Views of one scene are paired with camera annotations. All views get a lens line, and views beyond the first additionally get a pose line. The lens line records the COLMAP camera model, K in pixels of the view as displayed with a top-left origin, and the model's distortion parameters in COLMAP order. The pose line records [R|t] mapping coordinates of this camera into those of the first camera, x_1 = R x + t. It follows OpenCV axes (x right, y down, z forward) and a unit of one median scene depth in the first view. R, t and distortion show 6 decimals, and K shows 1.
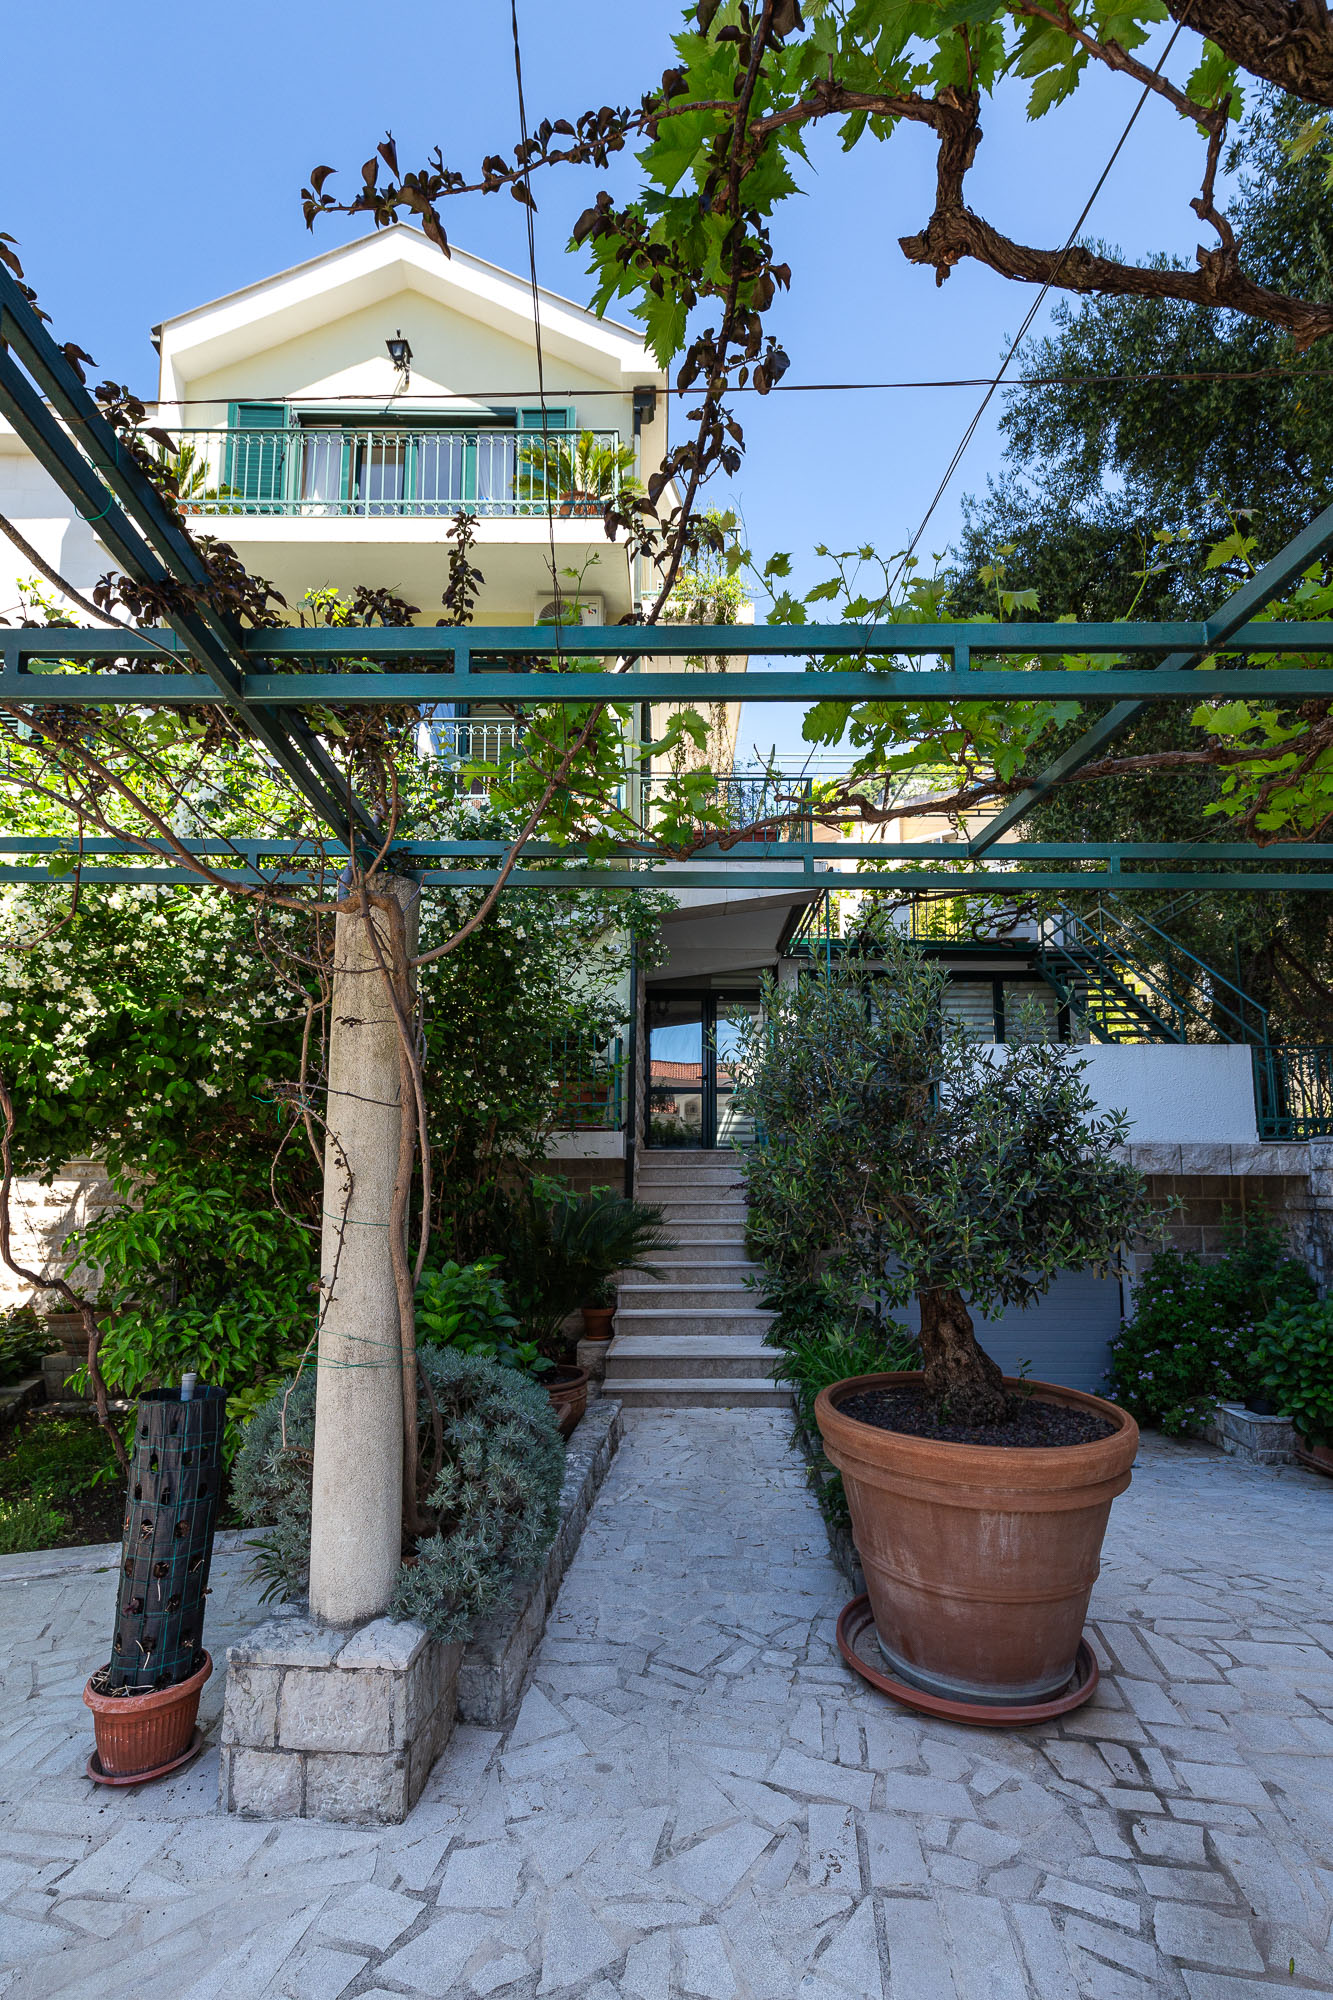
lens RADIAL K [[960.9, 0, 676.4], [0, 960.9, 1084.8], [0, 0, 1]] dist [0.009627, -0.000866]
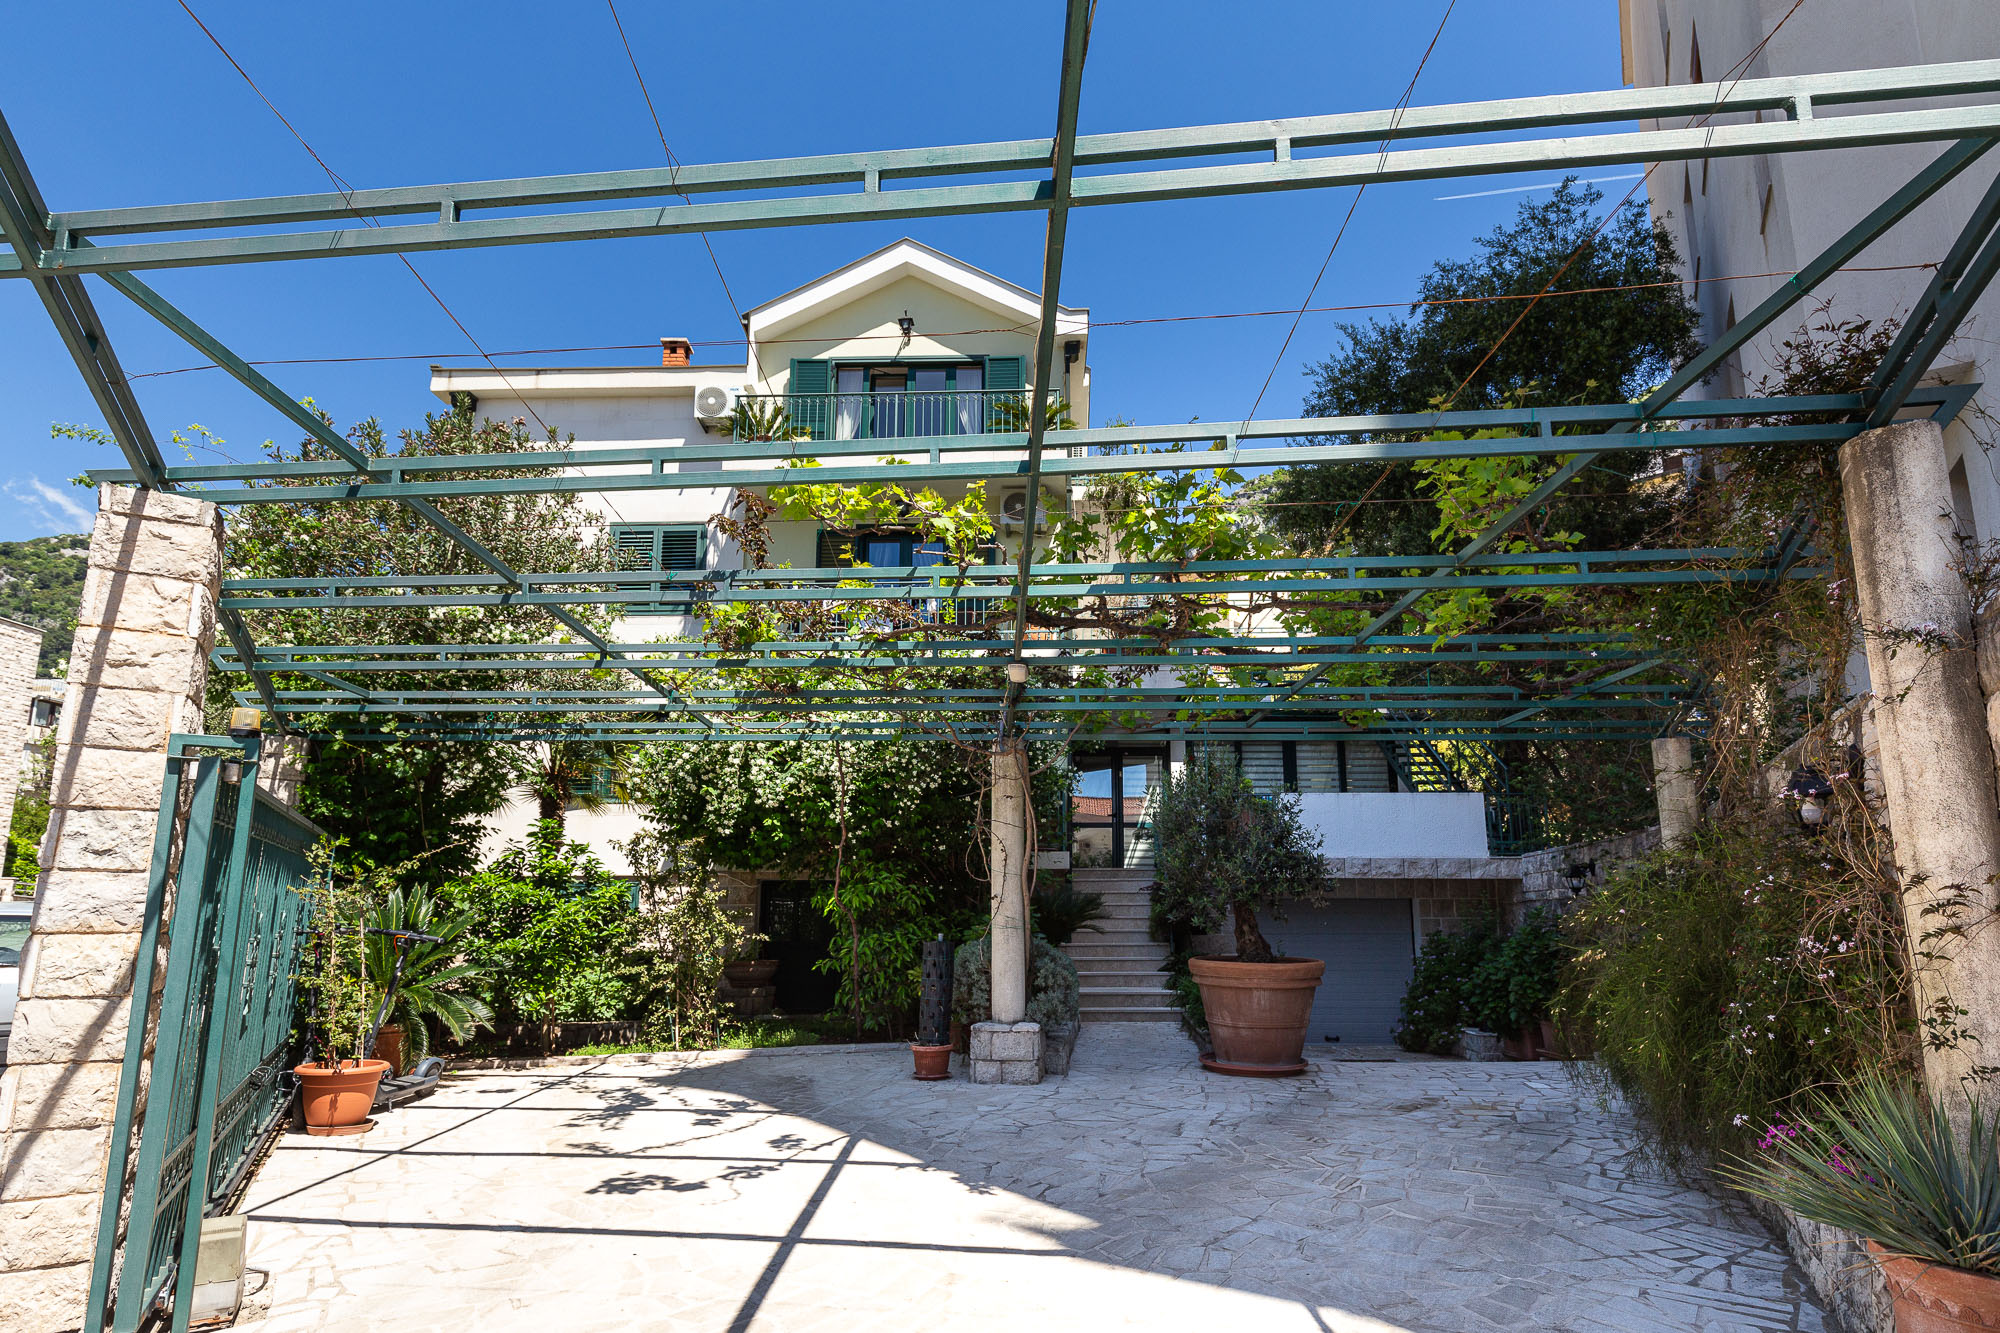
lens RADIAL K [[1076.4, 0, 1016.0], [0, 1076.4, 755.9], [0, 0, 1]] dist [-0.005473, -0.000095]
pose [[0.999279, -0.006051, -0.037472, -0.168908], [0.003742, 0.998108, -0.061378, 0.004028], [0.037773, 0.061194, 0.997411, -1.620926]]
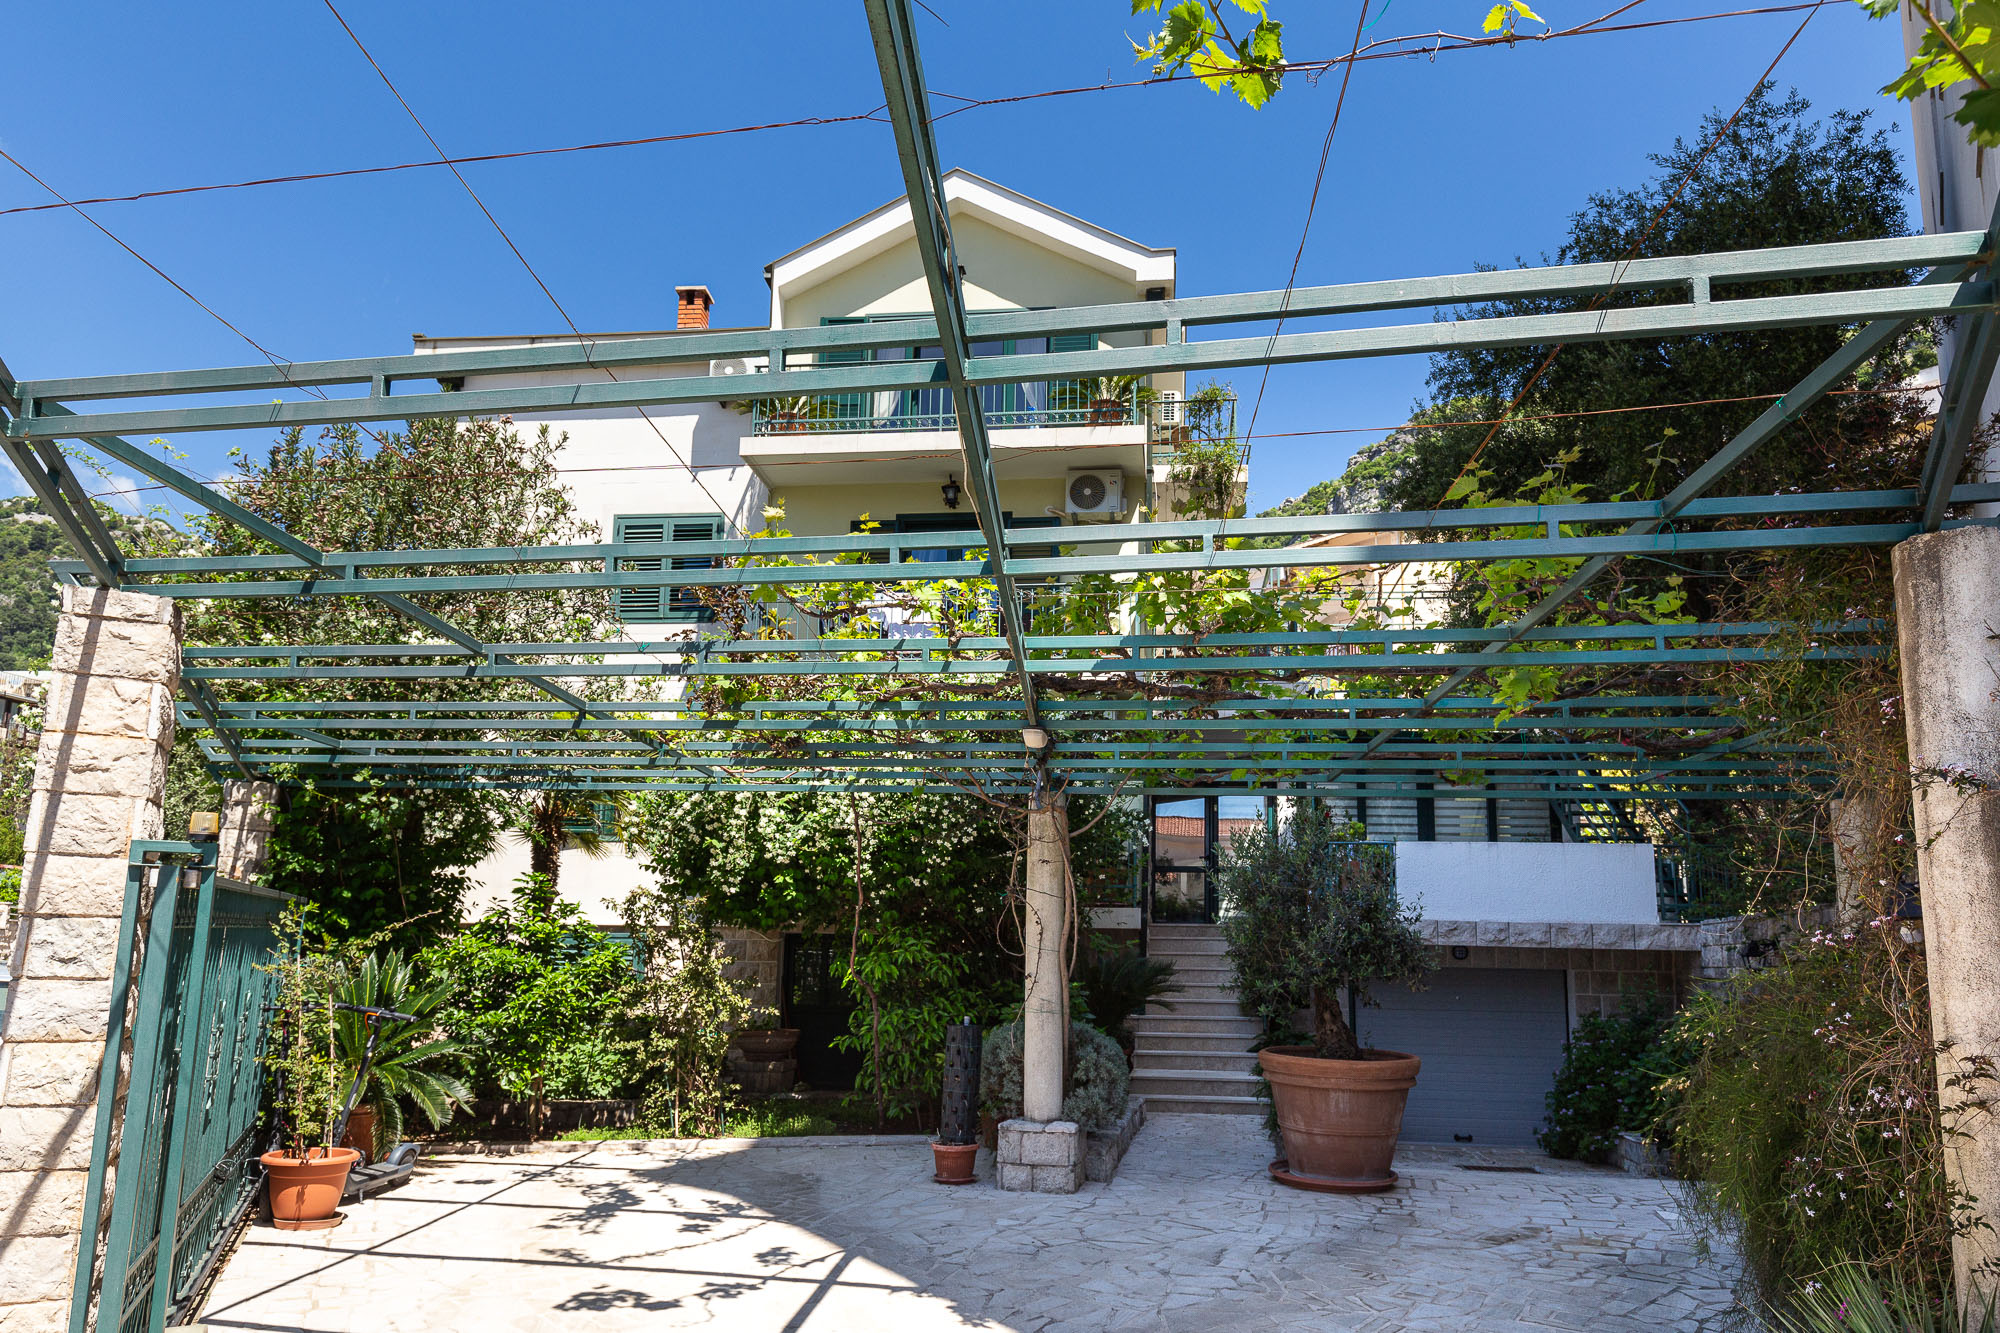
lens RADIAL K [[1330.0, 0, 1004.5], [0, 1330.0, 781.3], [0, 0, 1]] dist [0.004339, -0.005077]
pose [[0.991909, 0.001079, -0.126943, -0.024184], [-0.006498, 0.999085, -0.042282, -0.099029], [0.126781, 0.042765, 0.991008, -1.789212]]
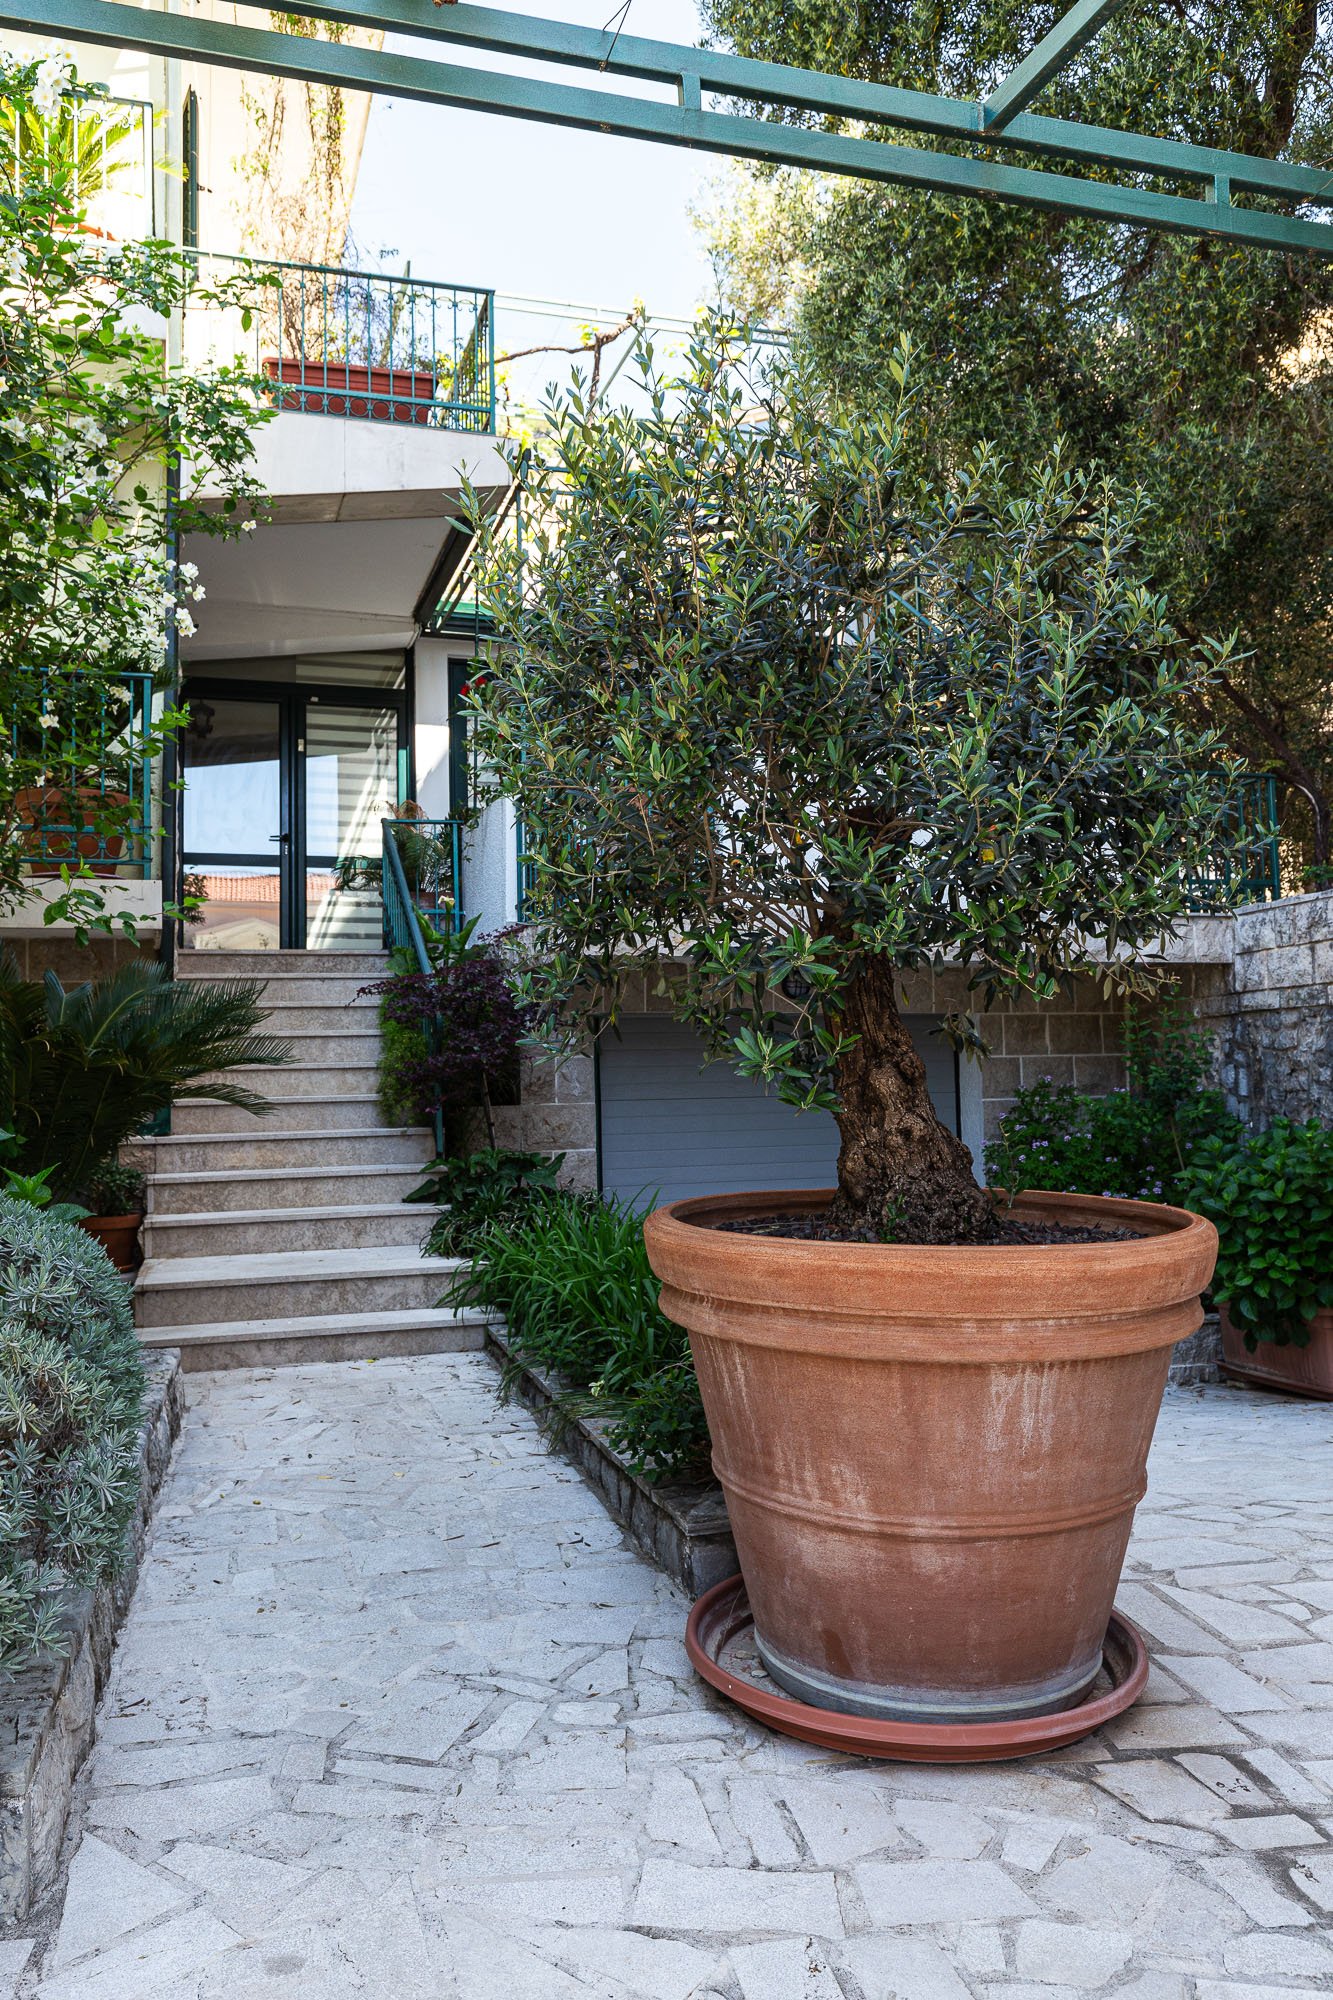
lens RADIAL K [[1516.1, 0, 657.5], [0, 1516.1, 998.6], [0, 0, 1]] dist [0.008471, -0.005023]
pose [[0.954470, -0.001658, 0.298301, -0.098449], [-0.009470, 0.999312, 0.035855, 0.181785], [-0.298155, -0.037048, 0.953798, 0.226033]]
